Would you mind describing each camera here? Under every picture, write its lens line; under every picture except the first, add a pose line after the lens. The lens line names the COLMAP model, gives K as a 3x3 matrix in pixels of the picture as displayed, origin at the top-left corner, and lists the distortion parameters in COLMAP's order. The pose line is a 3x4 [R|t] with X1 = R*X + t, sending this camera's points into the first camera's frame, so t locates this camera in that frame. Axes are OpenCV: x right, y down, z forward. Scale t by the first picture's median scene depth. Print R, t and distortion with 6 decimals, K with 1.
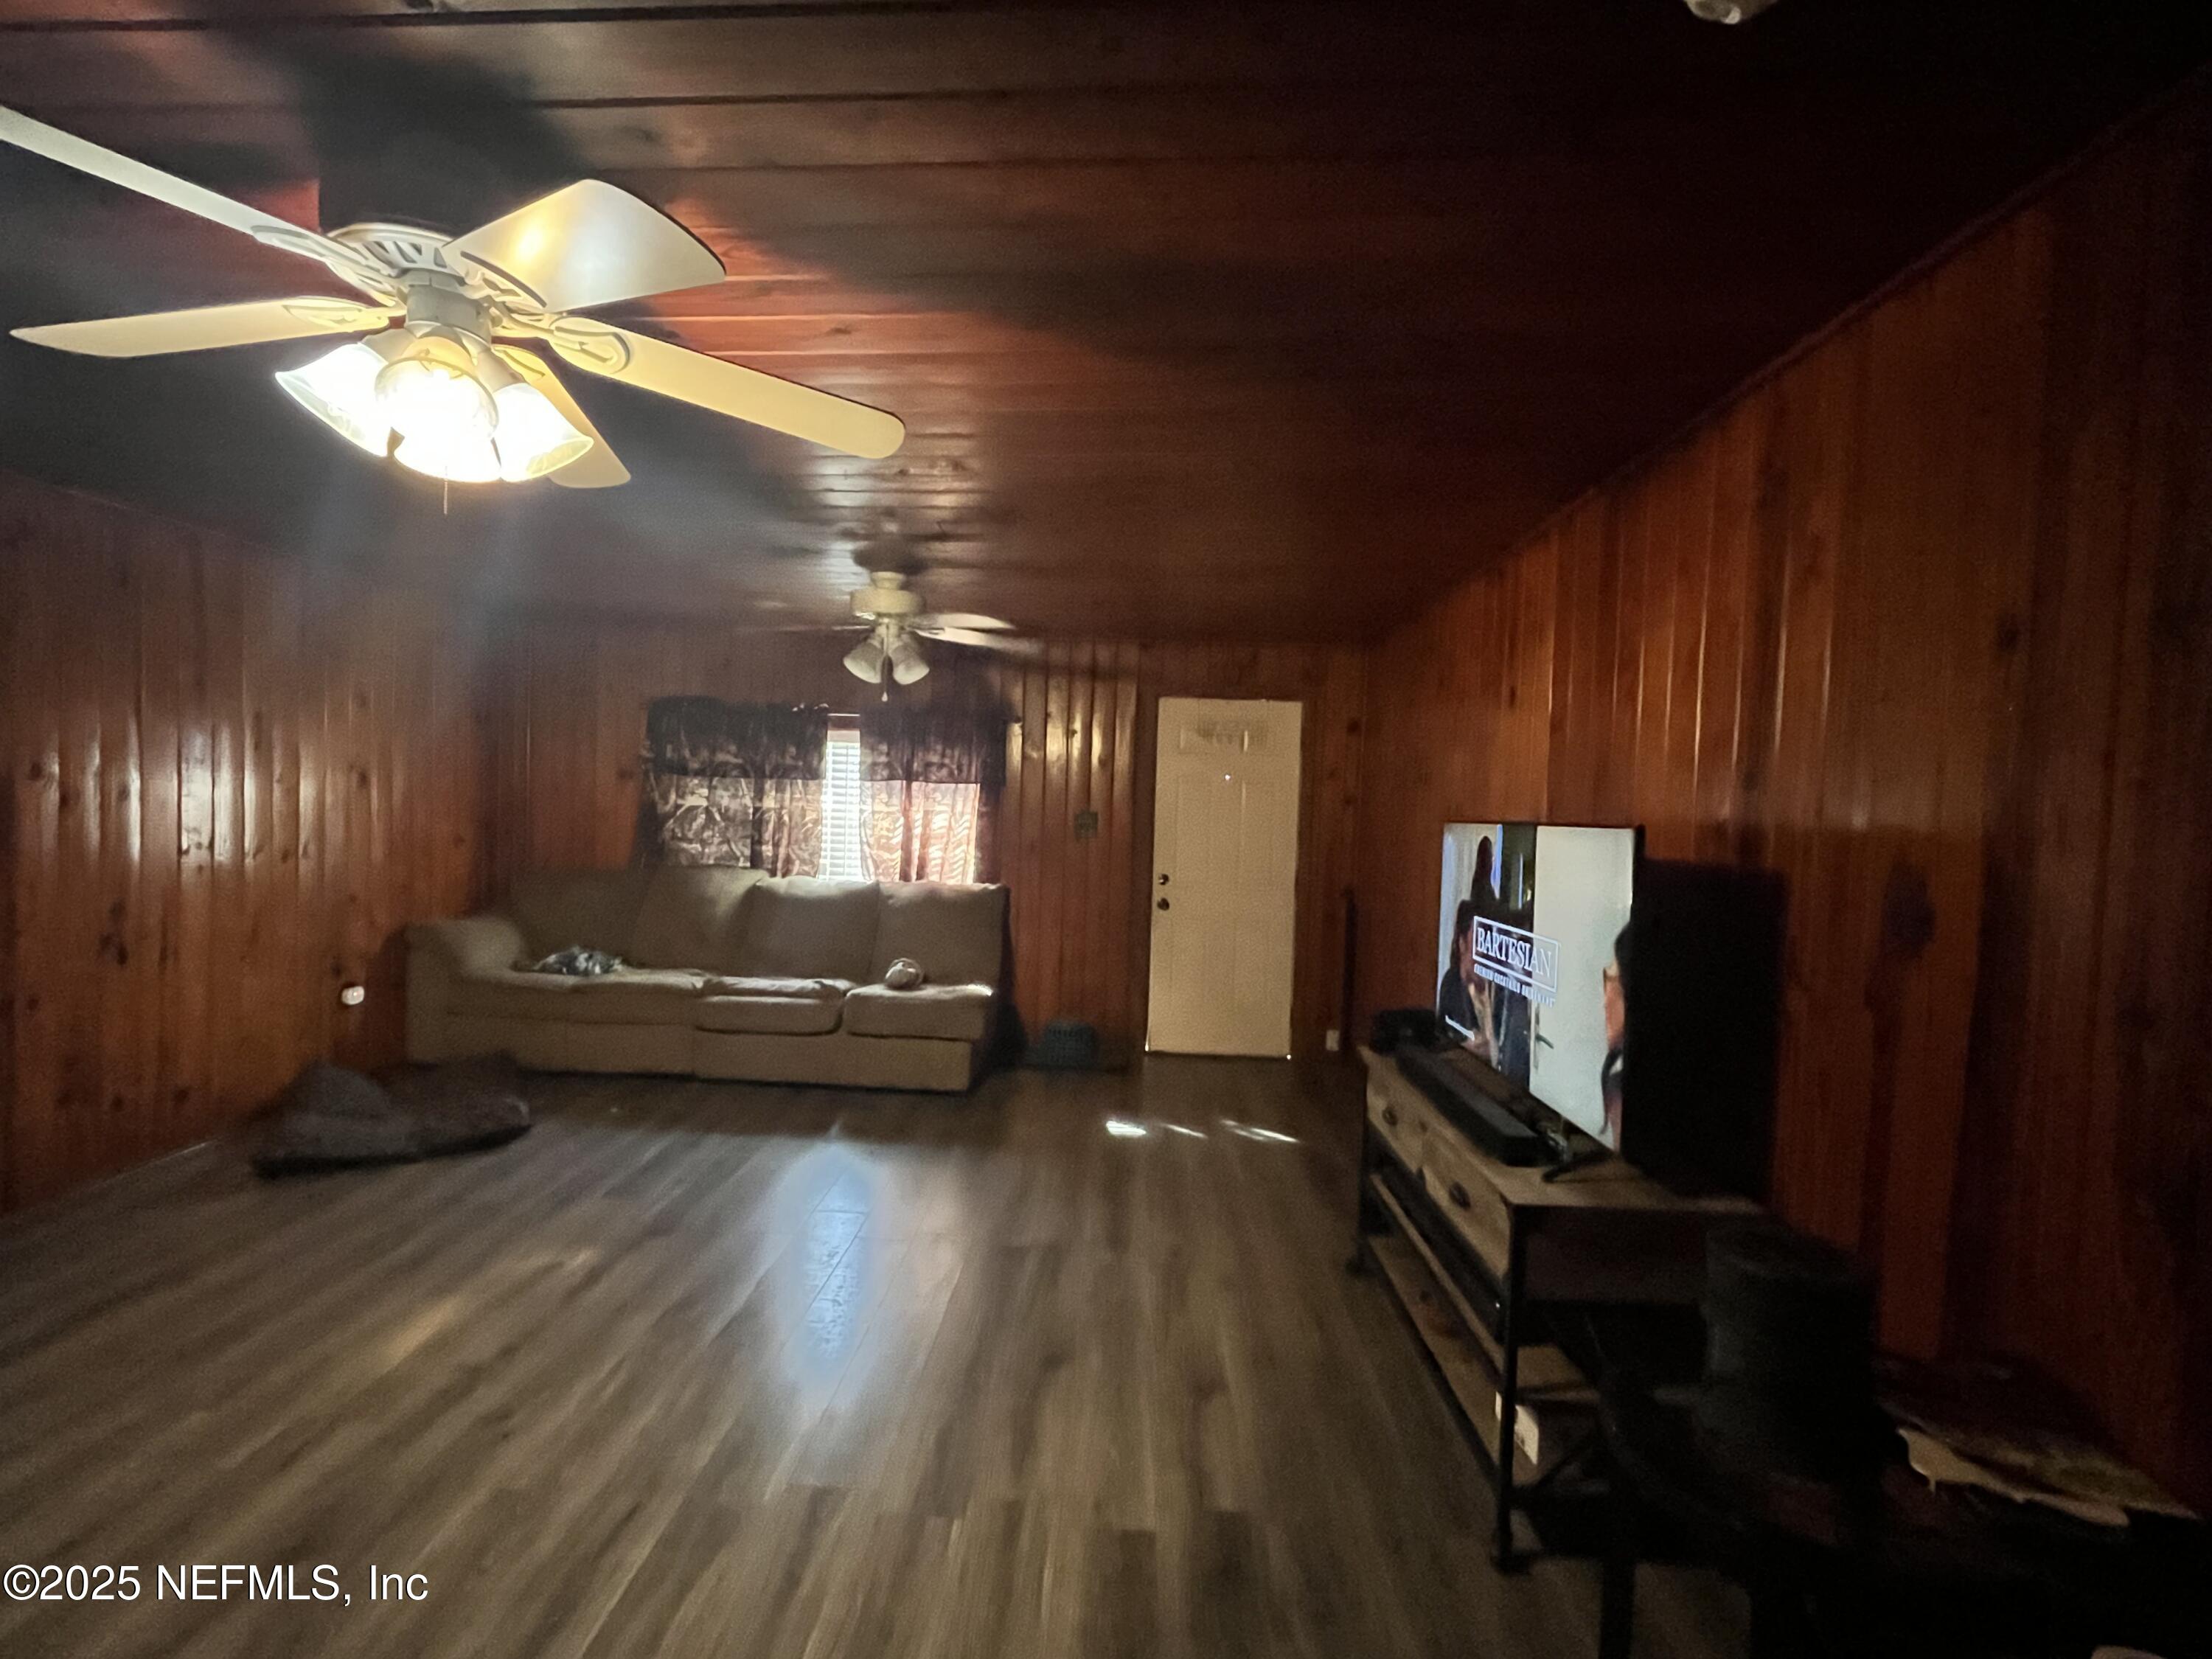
lens RADIAL K [[975.7, 0, 1105.5], [0, 975.7, 832.0], [0, 0, 1]] dist [-0.004597, -0.000423]
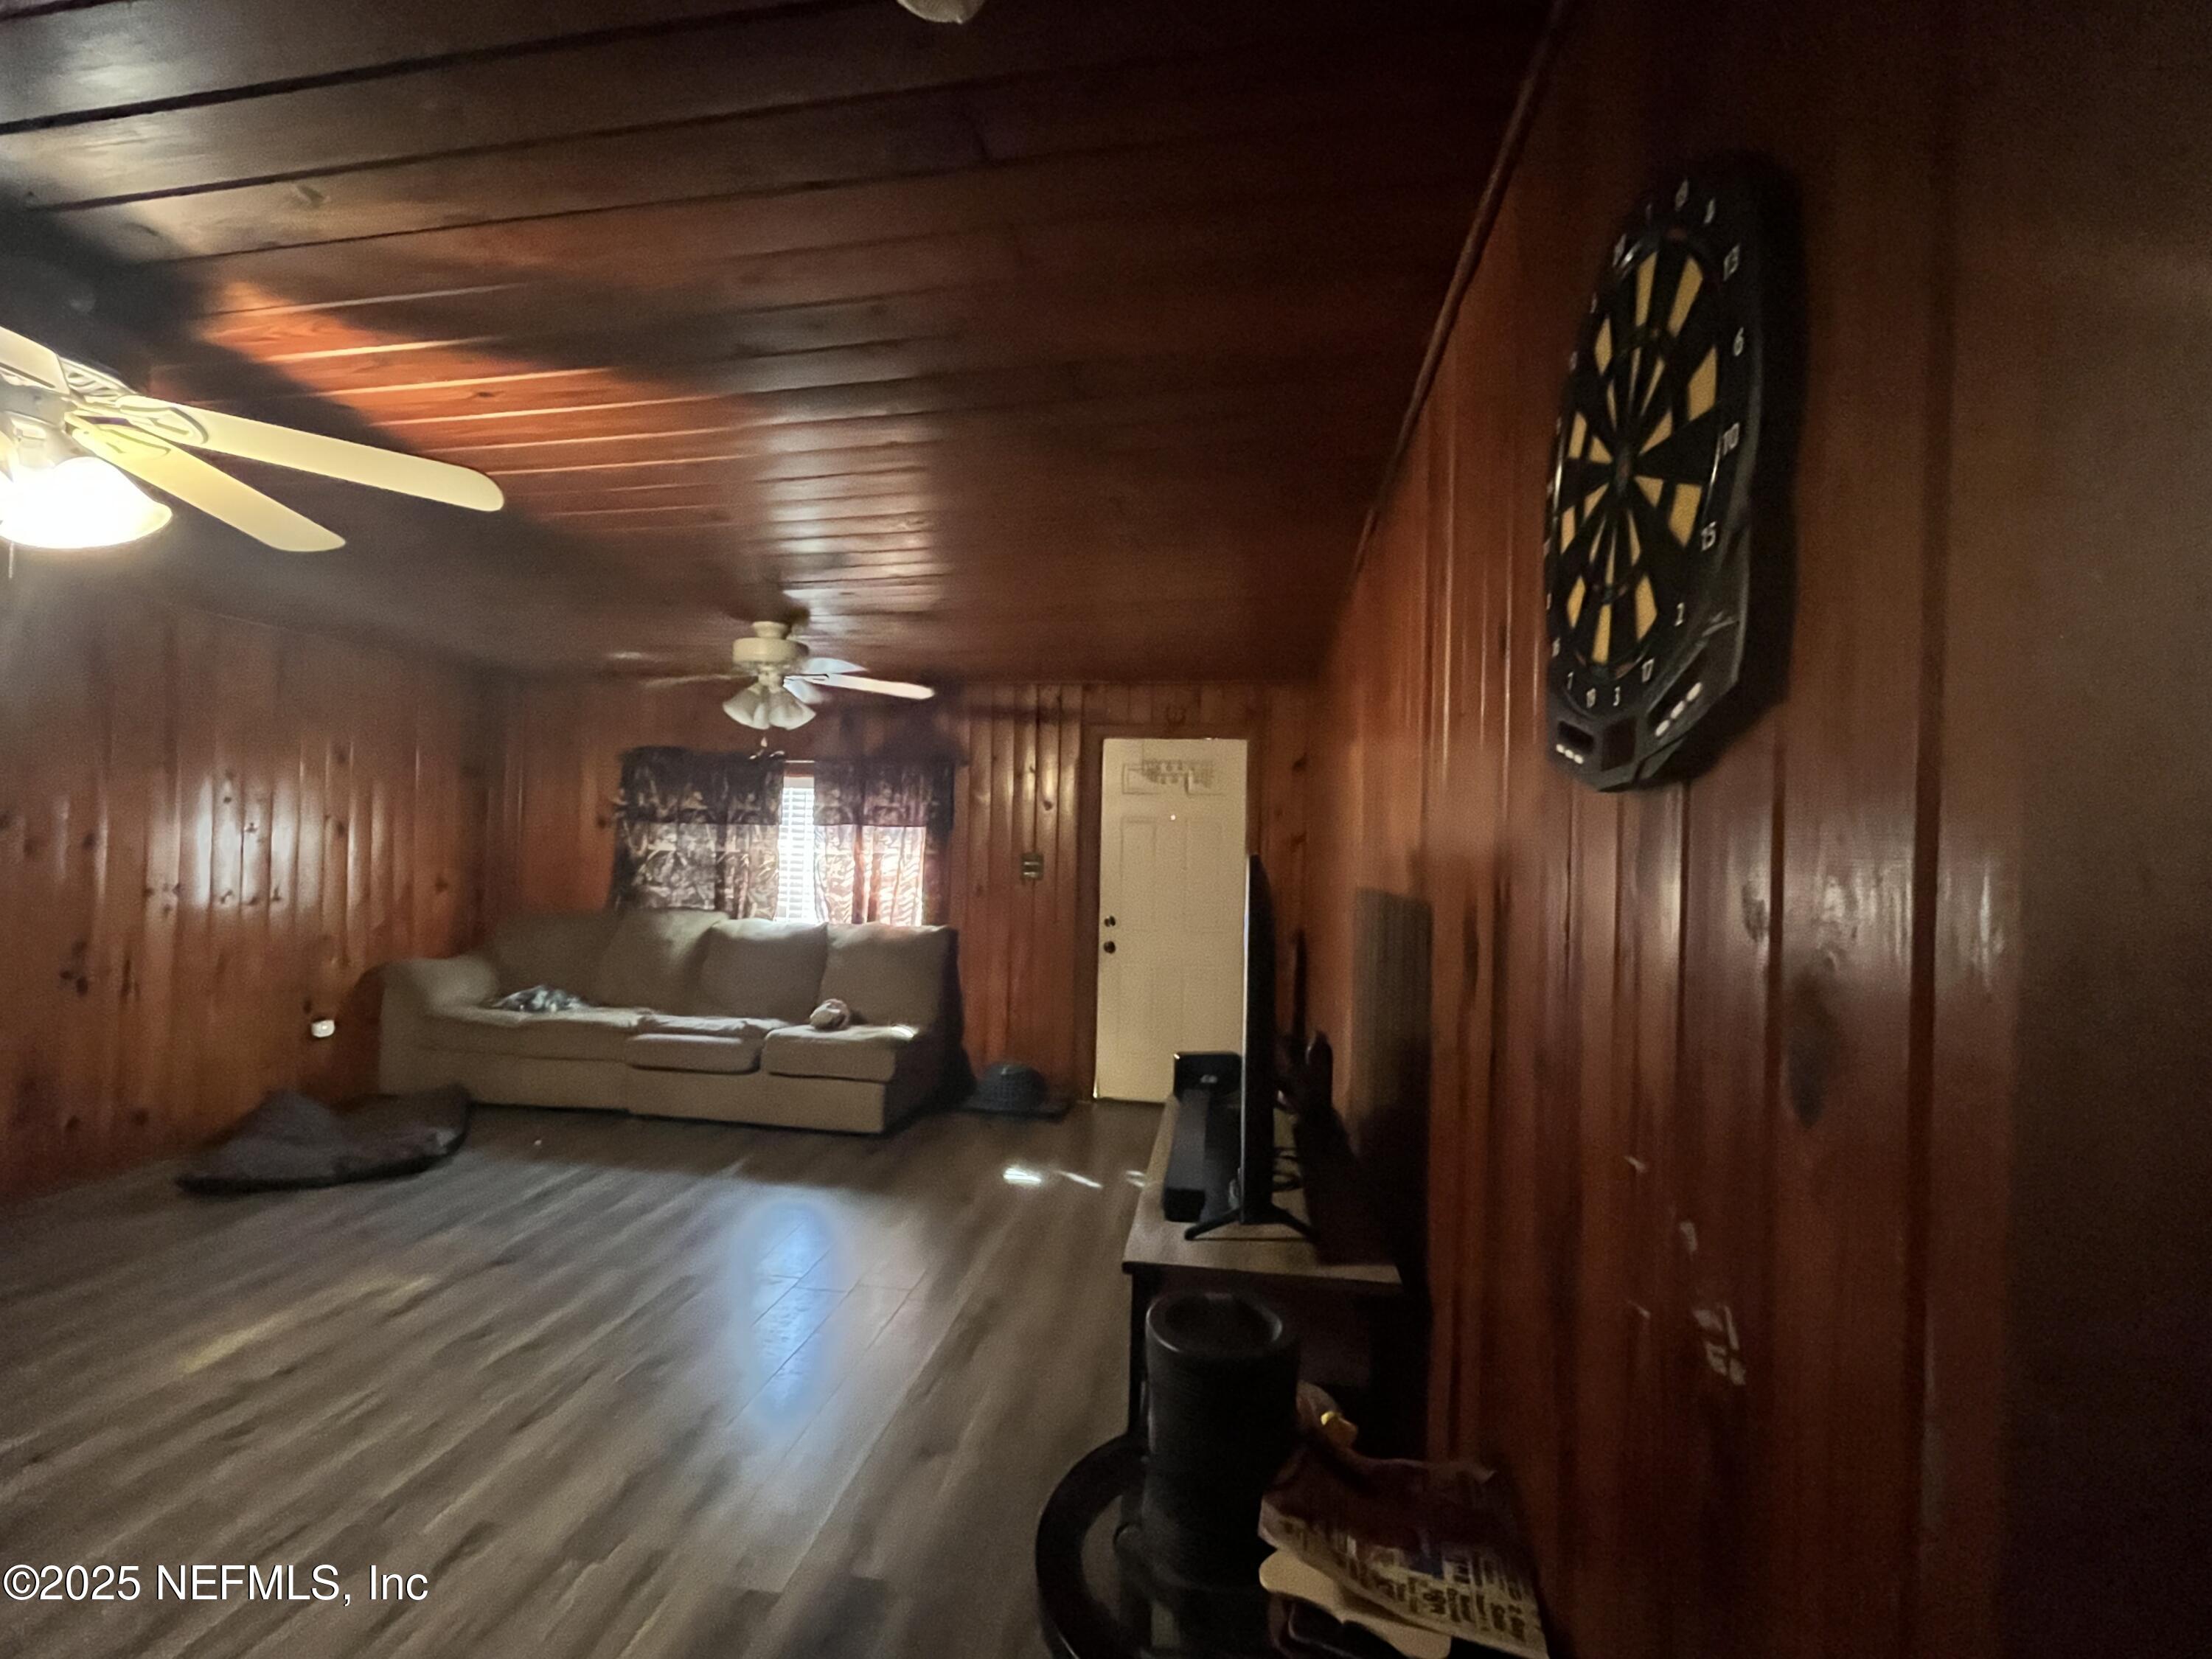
lens RADIAL K [[975.7, 0, 1115.7], [0, 975.7, 829.2], [0, 0, 1]] dist [-0.004597, -0.000423]
pose [[0.993771, -0.010201, -0.110978, 0.211169], [0.004536, 0.998679, -0.051177, 0.006515], [0.111353, 0.050355, 0.992504, 0.019942]]
